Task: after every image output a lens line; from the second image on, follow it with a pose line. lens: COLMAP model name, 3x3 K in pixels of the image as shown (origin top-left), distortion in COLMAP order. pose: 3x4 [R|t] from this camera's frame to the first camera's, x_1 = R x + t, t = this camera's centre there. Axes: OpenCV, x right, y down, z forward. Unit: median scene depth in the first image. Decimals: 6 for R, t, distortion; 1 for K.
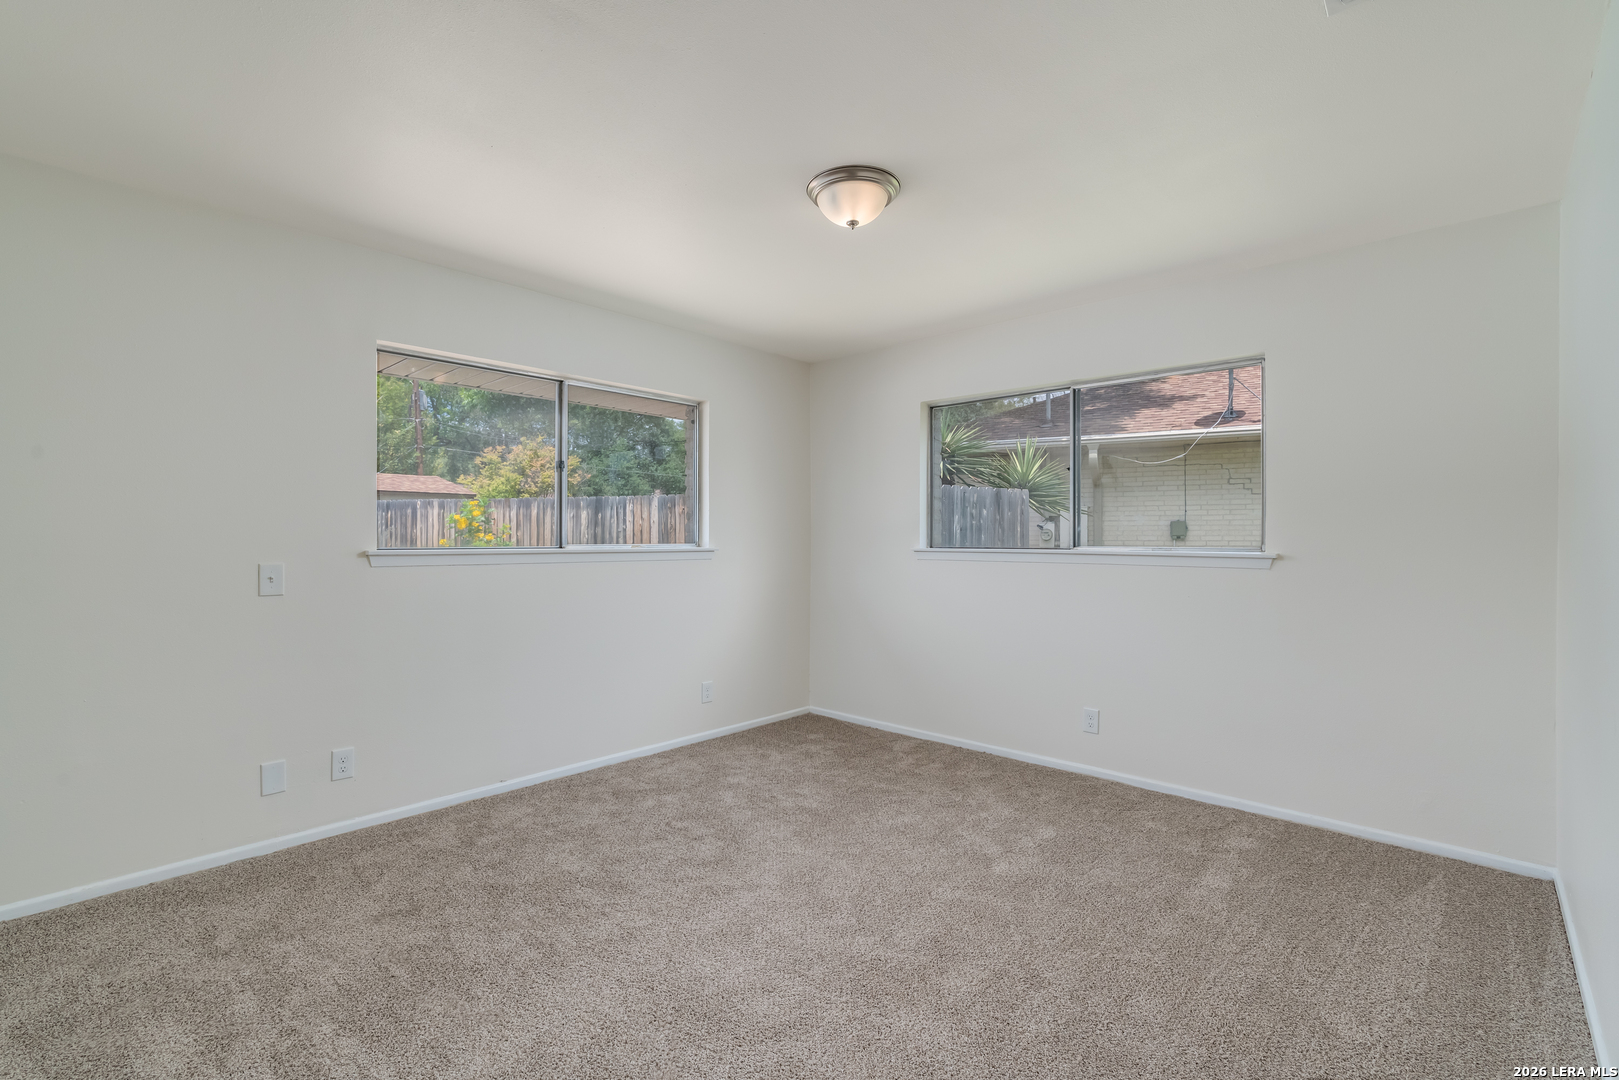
lens RADIAL K [[734.4, 0, 812.1], [0, 734.4, 539.2], [0, 0, 1]] dist [0.001924, 0.000629]
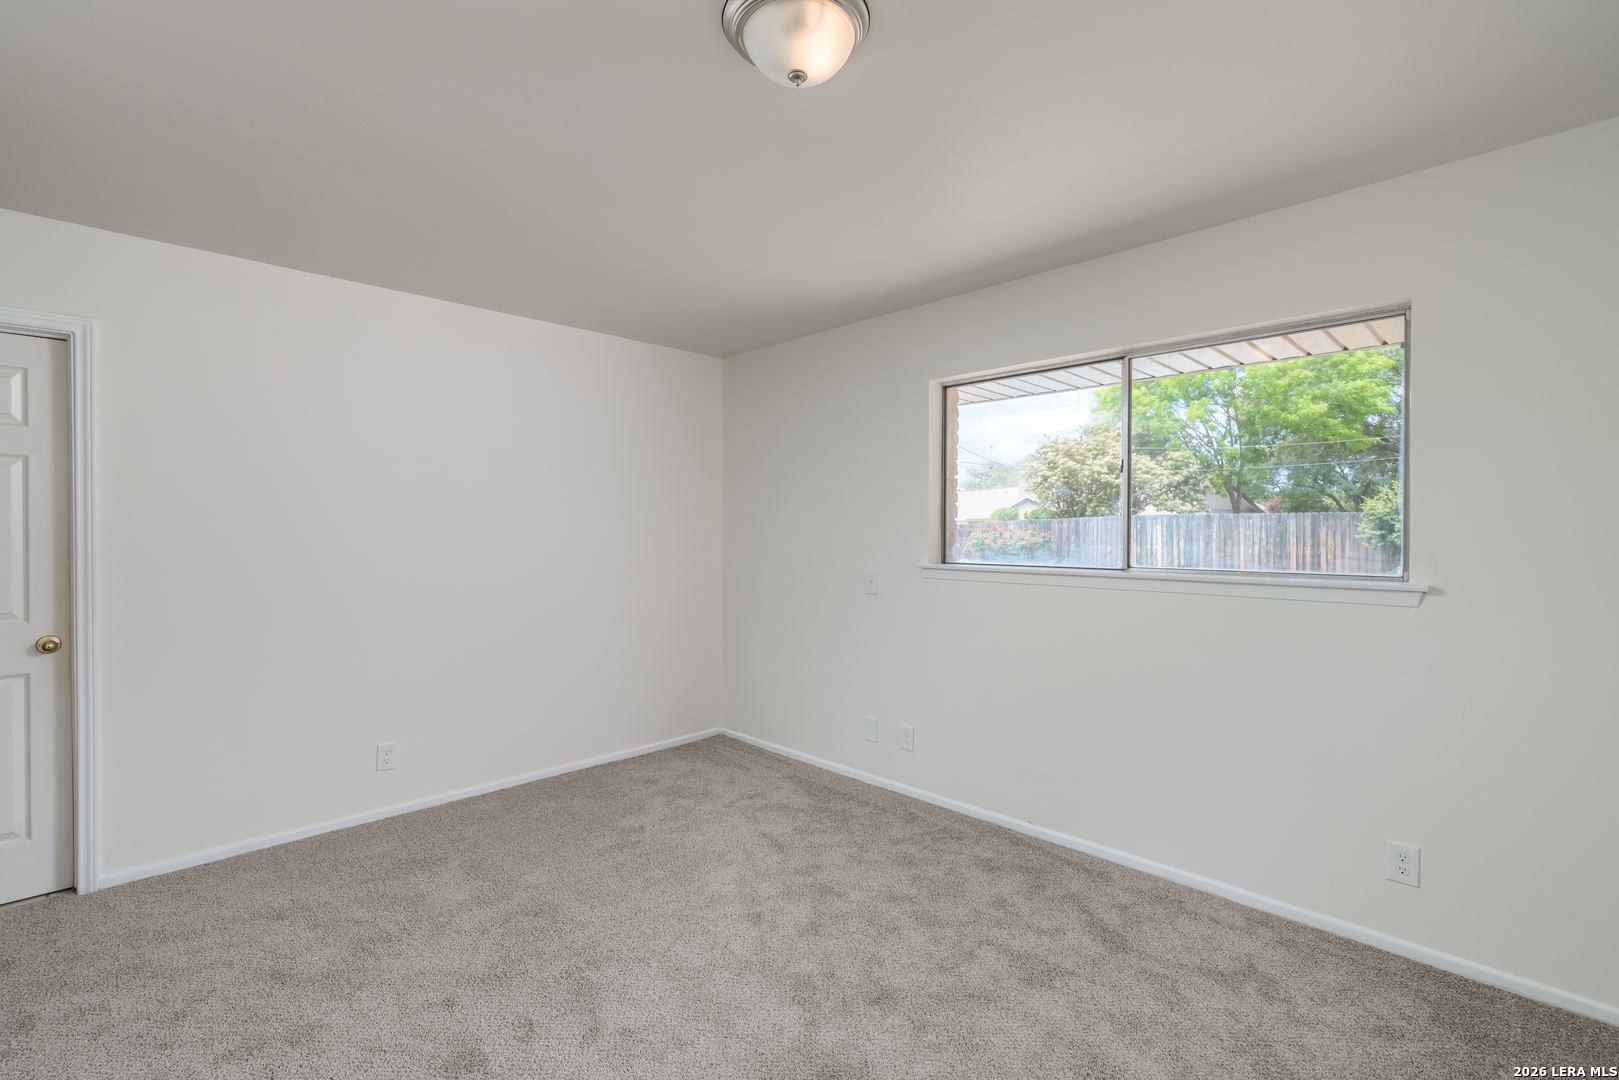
lens RADIAL K [[734.4, 0, 814.3], [0, 734.4, 545.0], [0, 0, 1]] dist [0.001924, 0.000629]
pose [[-0.023481, 0.001673, -0.999723, 0.568029], [-0.038039, 0.999273, 0.002565, -0.005301], [0.999000, 0.038088, -0.023400, 0.869157]]
